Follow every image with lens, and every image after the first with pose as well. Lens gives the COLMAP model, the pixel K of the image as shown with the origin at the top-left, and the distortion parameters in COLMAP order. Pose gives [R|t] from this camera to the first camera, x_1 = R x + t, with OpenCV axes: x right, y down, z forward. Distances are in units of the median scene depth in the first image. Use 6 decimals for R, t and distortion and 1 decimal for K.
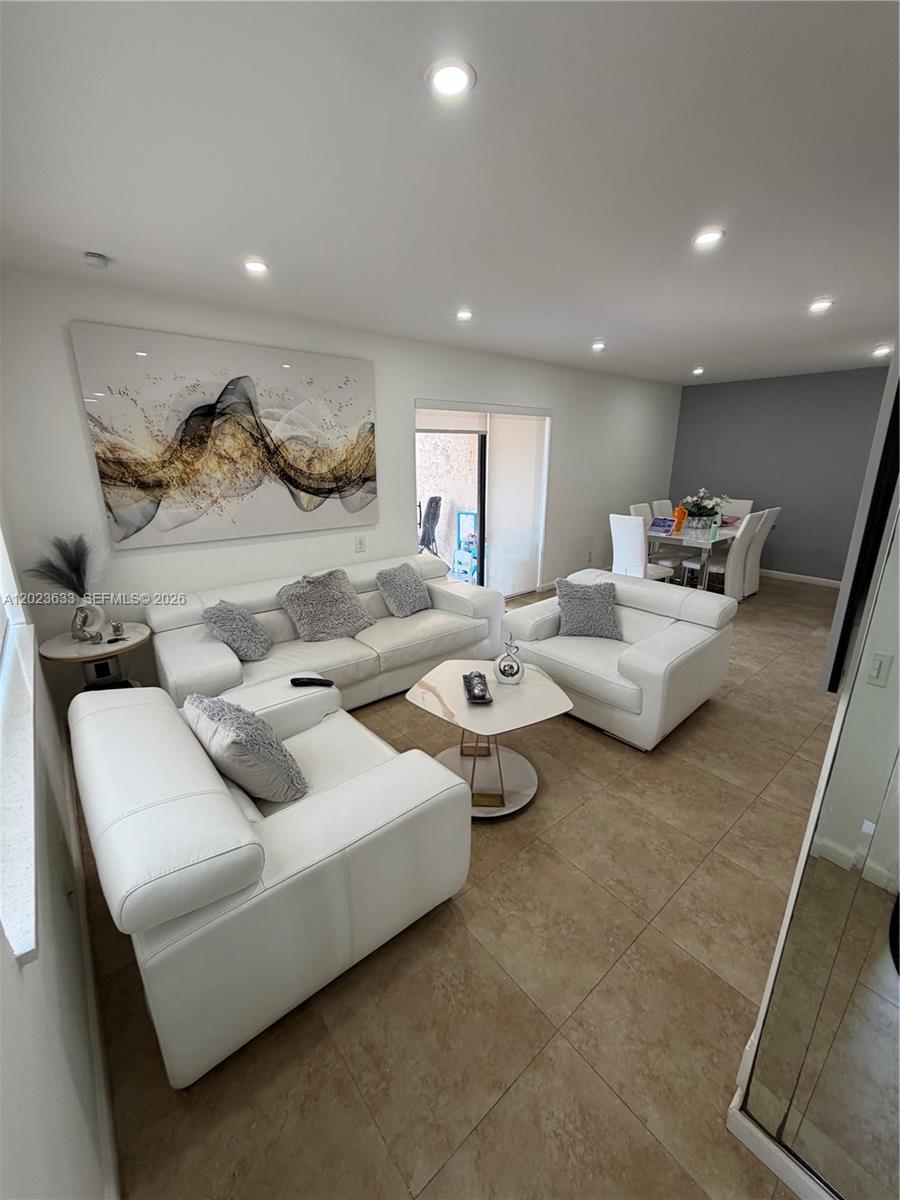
lens RADIAL K [[479.8, 0, 449.1], [0, 479.8, 598.9], [0, 0, 1]] dist [0.001005, 0.000186]
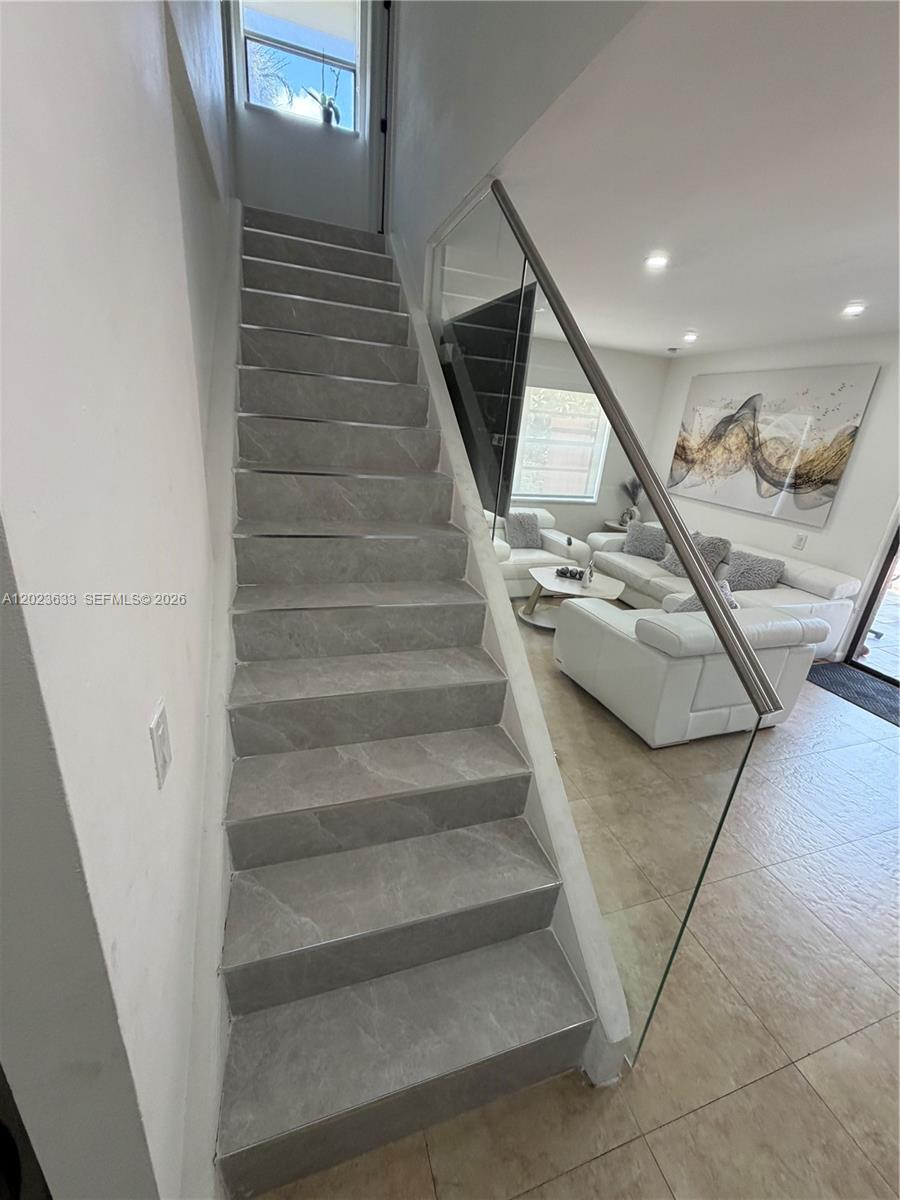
lens RADIAL K [[479.8, 0, 451.9], [0, 479.8, 596.4], [0, 0, 1]] dist [0.001005, 0.000186]
pose [[-0.364684, 0.292314, -0.884058, 1.230857], [-0.348315, 0.837686, 0.420665, -0.221234], [0.863529, 0.461340, -0.203673, 0.711520]]
